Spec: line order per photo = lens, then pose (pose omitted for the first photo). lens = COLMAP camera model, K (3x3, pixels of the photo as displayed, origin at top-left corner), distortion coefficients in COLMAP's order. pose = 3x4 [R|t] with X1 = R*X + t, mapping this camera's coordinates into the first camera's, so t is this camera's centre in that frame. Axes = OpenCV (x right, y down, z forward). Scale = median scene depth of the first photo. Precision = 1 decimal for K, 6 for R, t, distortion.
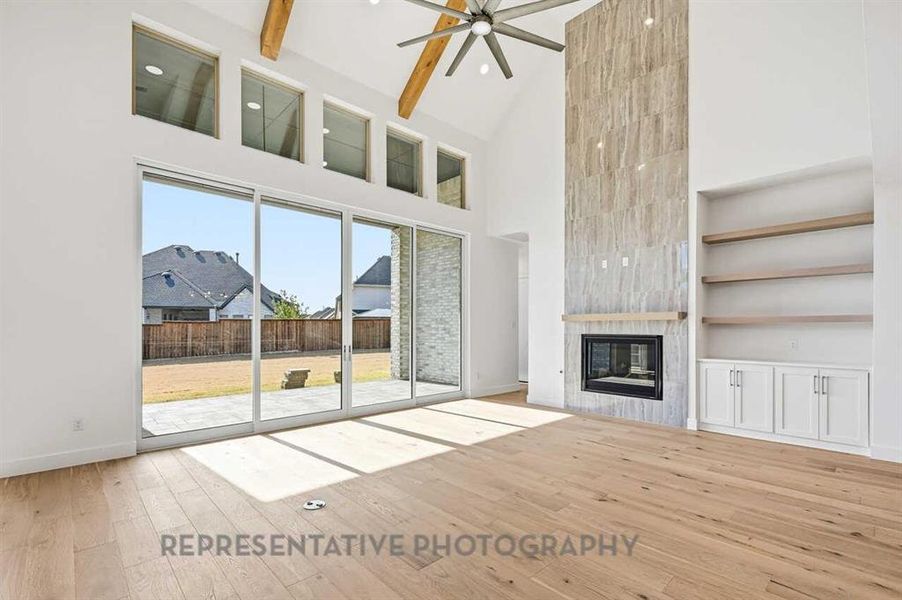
lens RADIAL K [[408.8, 0, 462.5], [0, 408.8, 325.2], [0, 0, 1]] dist [0.001088, 0.000082]
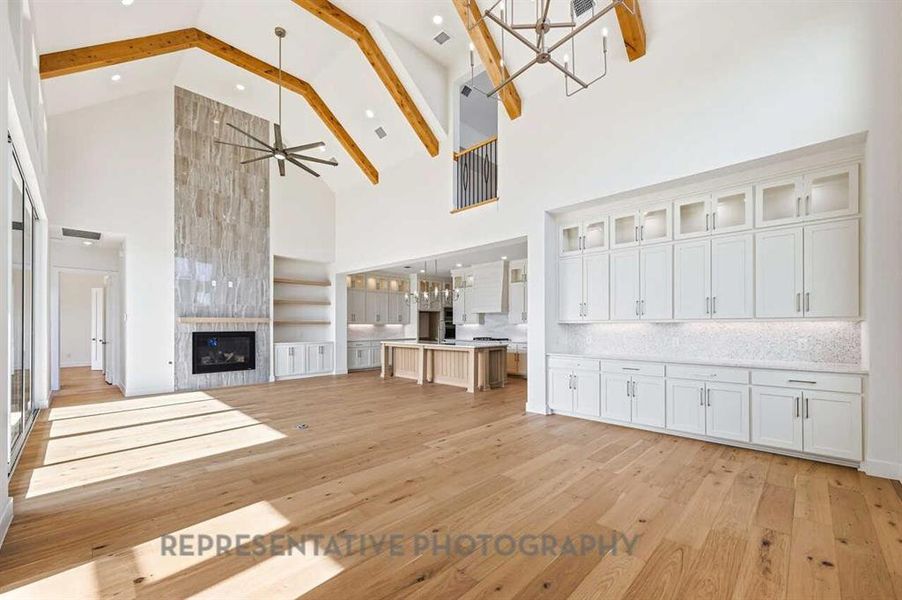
lens RADIAL K [[384.9, 0, 457.9], [0, 384.9, 326.5], [0, 0, 1]] dist [0.001875, 0.000182]
pose [[-0.018477, -0.002541, 0.999826, -0.990751], [-0.002992, 0.999992, 0.002486, -0.002011], [-0.999825, -0.002945, -0.018484, 0.154526]]
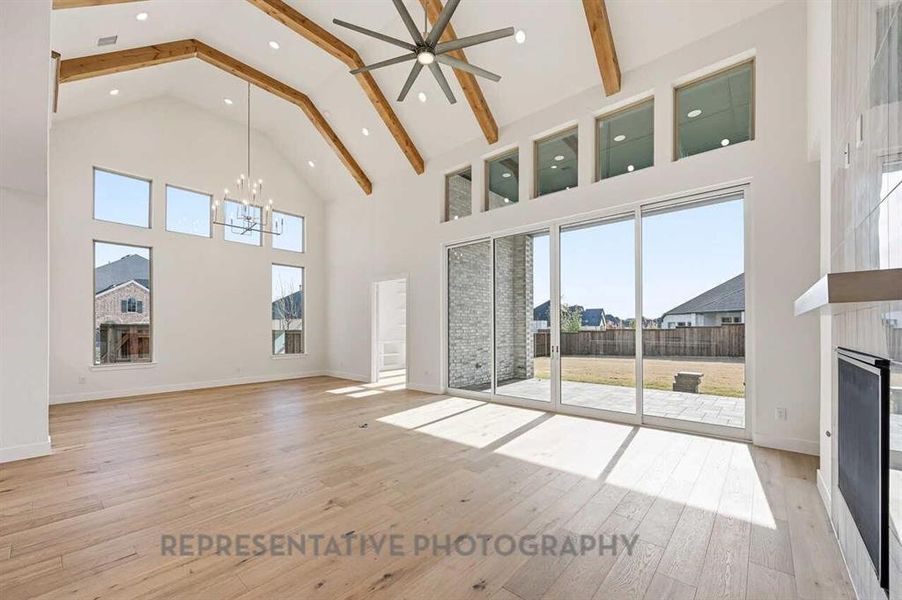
lens RADIAL K [[354.6, 0, 454.9], [0, 354.6, 327.1], [0, 0, 1]] dist [0.001252, 0.000341]
pose [[0.085481, -0.005643, -0.996324, 0.606349], [0.006077, 0.999968, -0.005143, 0.001340], [0.996321, -0.005615, 0.085512, 0.602167]]
